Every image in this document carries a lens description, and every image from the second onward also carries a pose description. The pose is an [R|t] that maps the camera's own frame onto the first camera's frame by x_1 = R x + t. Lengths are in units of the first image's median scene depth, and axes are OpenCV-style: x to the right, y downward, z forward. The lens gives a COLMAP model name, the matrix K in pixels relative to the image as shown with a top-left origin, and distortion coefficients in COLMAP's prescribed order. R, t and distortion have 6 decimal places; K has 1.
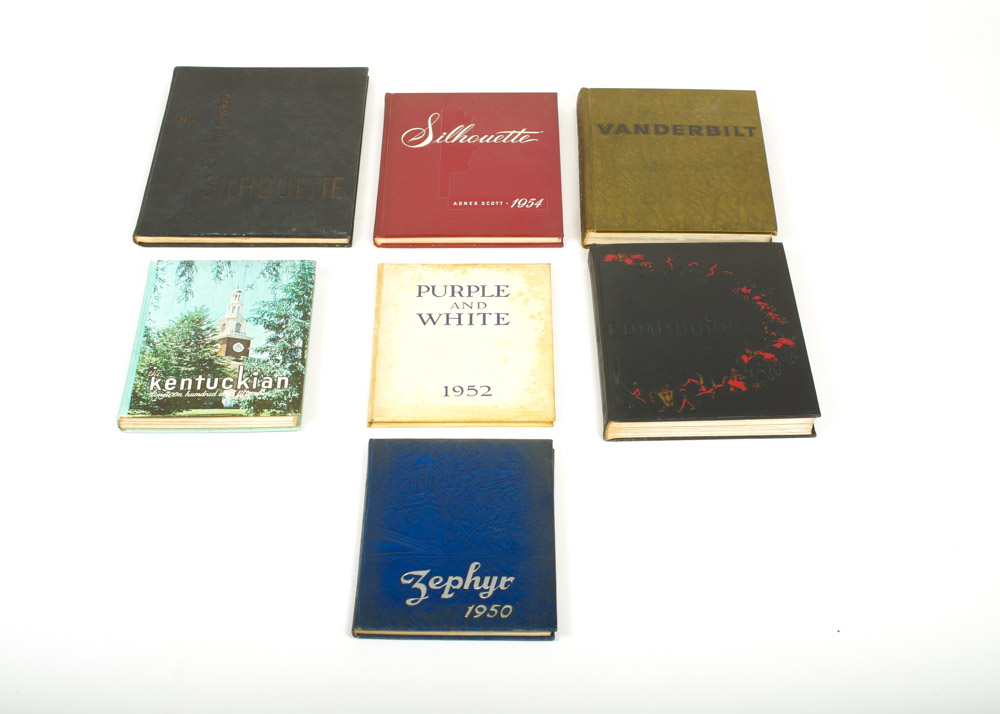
lens RADIAL K [[1989.4, 0, 500.1], [0, 1989.4, 336.7], [0, 0, 1]] dist [-0.292060, 1.186965]
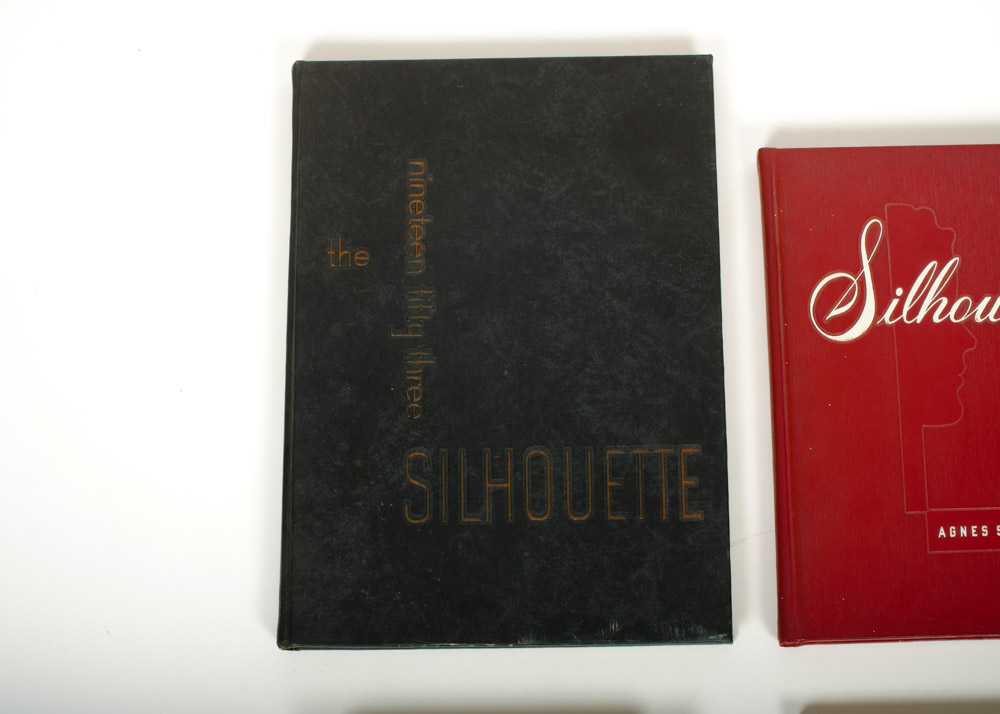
lens RADIAL K [[1989.4, 0, 500.1], [0, 1989.4, 336.7], [0, 0, 1]] dist [-0.292060, 1.186965]
pose [[0.999288, -0.021426, -0.031041, -0.123668], [0.035040, 0.831939, 0.553760, -0.405767], [0.013959, -0.554454, 0.832097, 0.687543]]
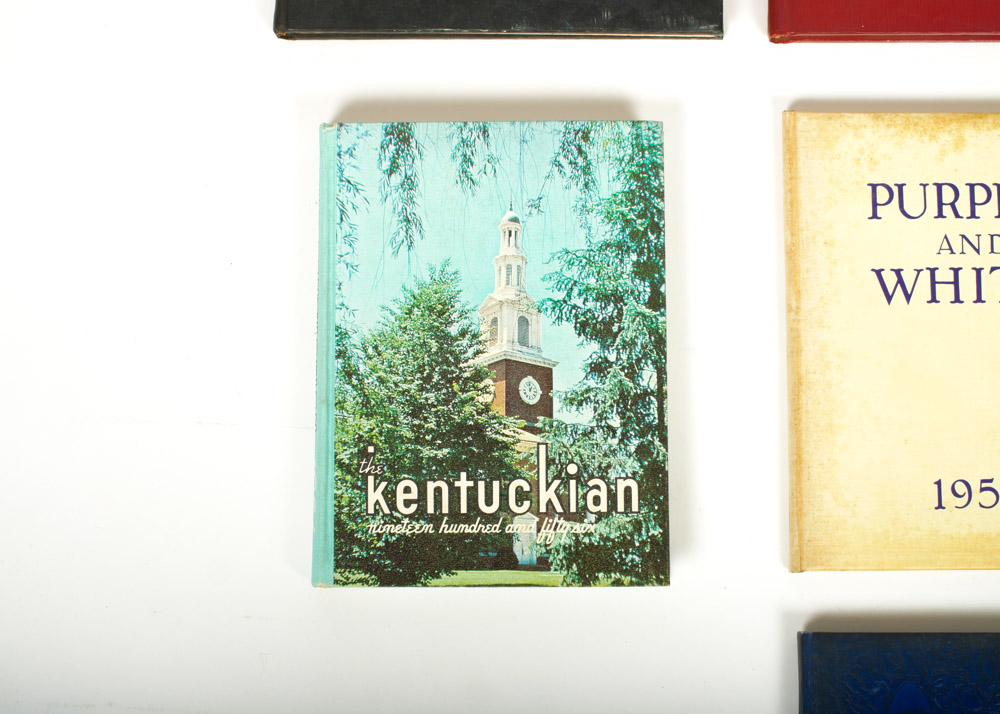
lens RADIAL K [[1989.4, 0, 500.1], [0, 1989.4, 336.7], [0, 0, 1]] dist [-0.292060, 1.186965]
pose [[0.999649, -0.001005, -0.026474, -0.125963], [0.018461, 0.743144, 0.668877, -0.343063], [0.019002, -0.669131, 0.742902, 0.630139]]
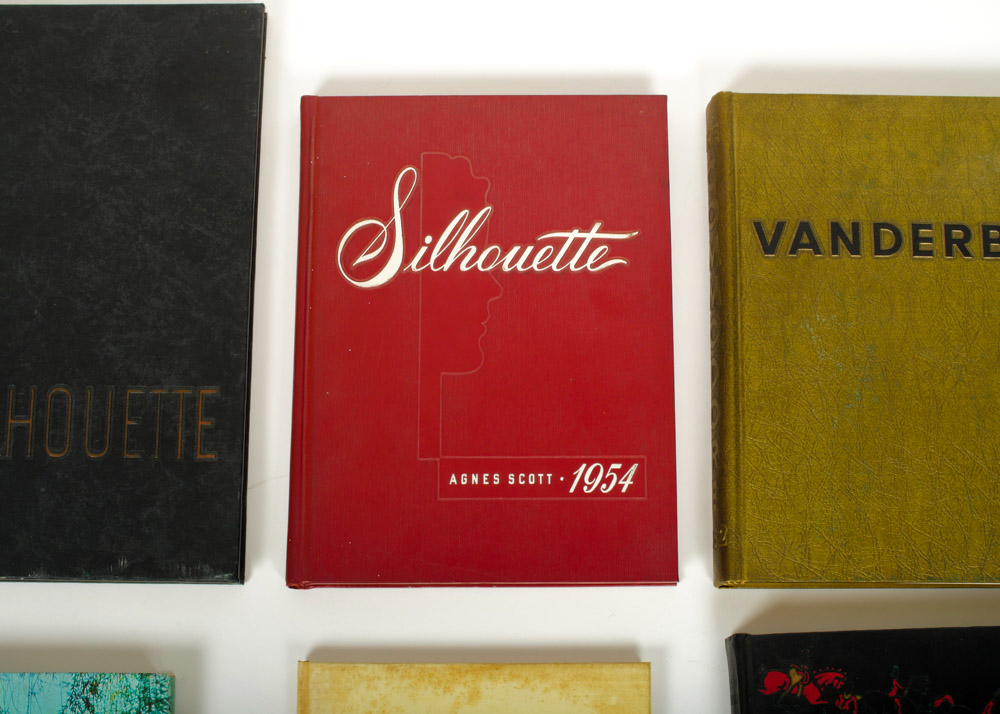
lens RADIAL K [[1989.4, 0, 500.1], [0, 1989.4, 336.7], [0, 0, 1]] dist [-0.292060, 1.186965]
pose [[0.999961, -0.000587, -0.008805, -0.007722], [0.005419, 0.828360, 0.560169, -0.396843], [0.006965, -0.560195, 0.828331, 0.678379]]
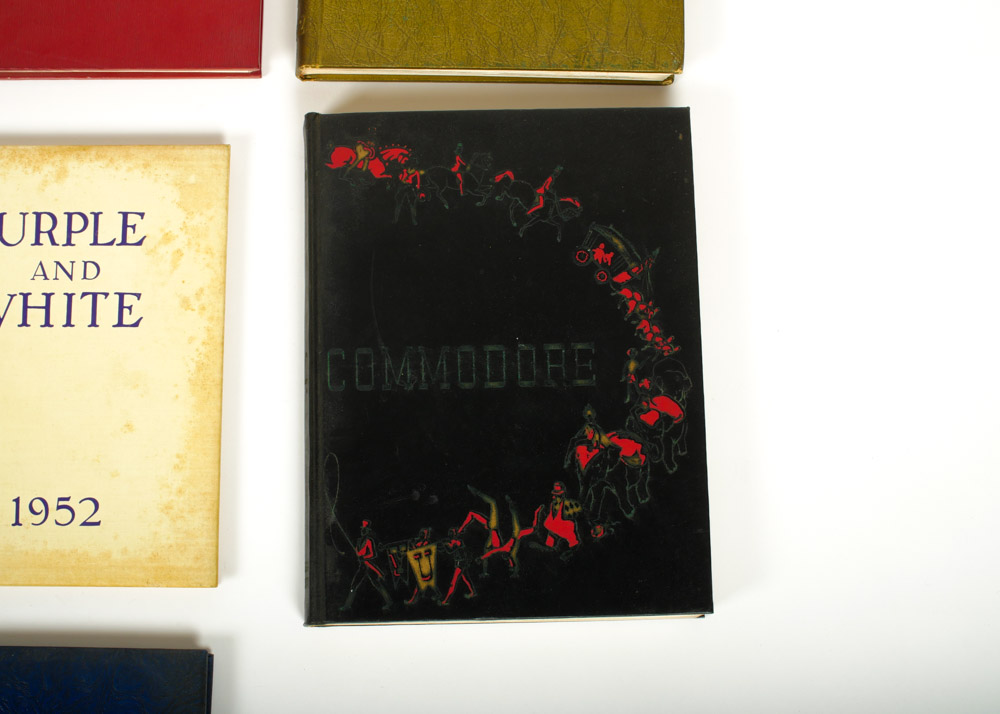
lens RADIAL K [[1989.4, 0, 500.1], [0, 1989.4, 336.7], [0, 0, 1]] dist [-0.292060, 1.186965]
pose [[0.999954, 0.005933, 0.007487, 0.096555], [-0.009275, 0.790544, 0.612335, -0.326970], [-0.002286, -0.612376, 0.790563, 0.599873]]
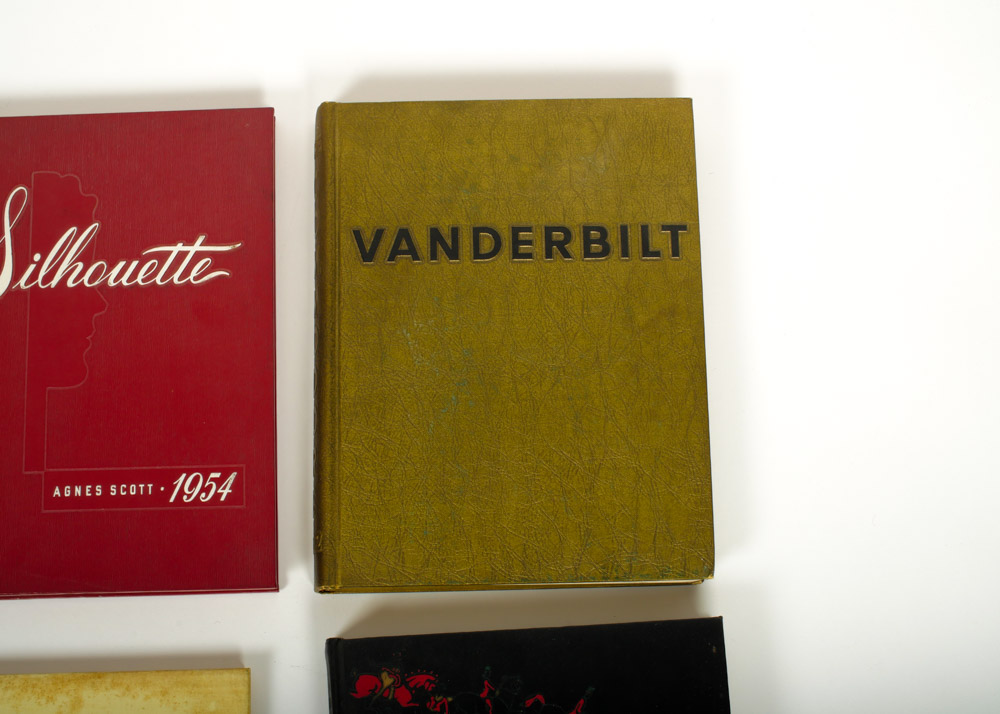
lens RADIAL K [[1989.4, 0, 500.1], [0, 1989.4, 336.7], [0, 0, 1]] dist [-0.292060, 1.186965]
pose [[0.999489, -0.027903, 0.015574, 0.087130], [0.014513, 0.830585, 0.556703, -0.399231], [-0.028470, -0.556193, 0.830566, 0.672287]]
